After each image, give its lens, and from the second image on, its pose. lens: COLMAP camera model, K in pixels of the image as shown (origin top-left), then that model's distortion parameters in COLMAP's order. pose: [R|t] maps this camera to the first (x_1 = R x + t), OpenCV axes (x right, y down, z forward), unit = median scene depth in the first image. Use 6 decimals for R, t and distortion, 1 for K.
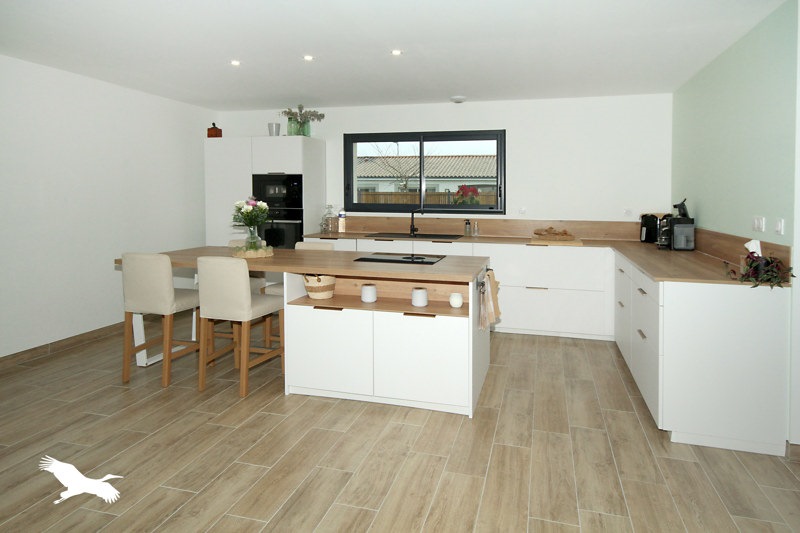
lens RADIAL K [[524.1, 0, 397.9], [0, 524.1, 226.1], [0, 0, 1]] dist [0.002496, 0.002494]
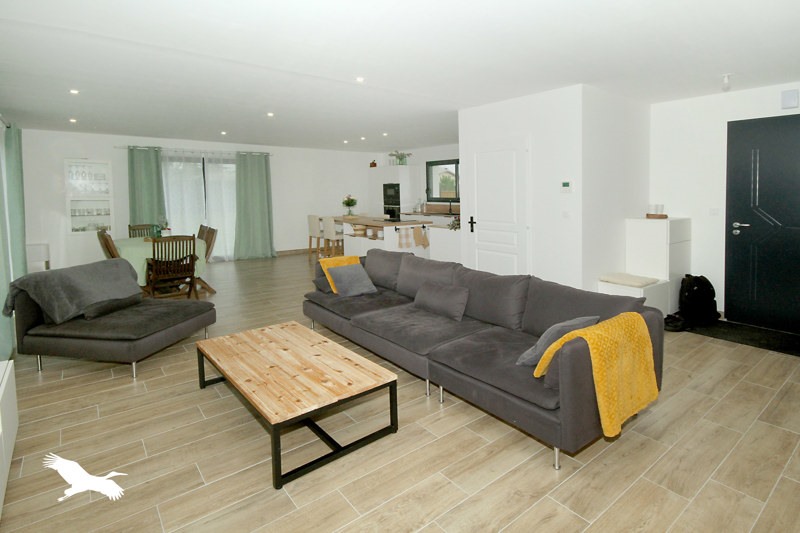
lens RADIAL K [[416.7, 0, 400.0], [0, 416.7, 266.5], [0, 0, 1]] dist [-0.001529, -0.000114]
pose [[0.807932, 0.089847, -0.582386, 0.806786], [-0.023121, 0.992380, 0.121023, 0.028221], [0.588822, -0.084313, 0.803853, -0.364087]]
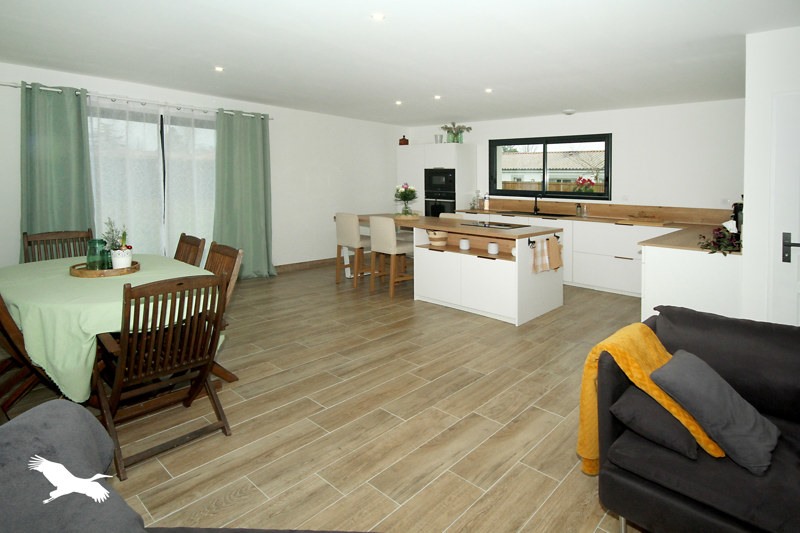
lens RADIAL K [[429.6, 0, 403.5], [0, 429.6, 238.9], [0, 0, 1]] dist [-0.000791, -0.000326]
pose [[0.905179, 0.067217, -0.419682, 0.210245], [-0.039042, 0.996391, 0.075376, 0.013095], [0.423234, -0.051844, 0.904536, -0.174380]]
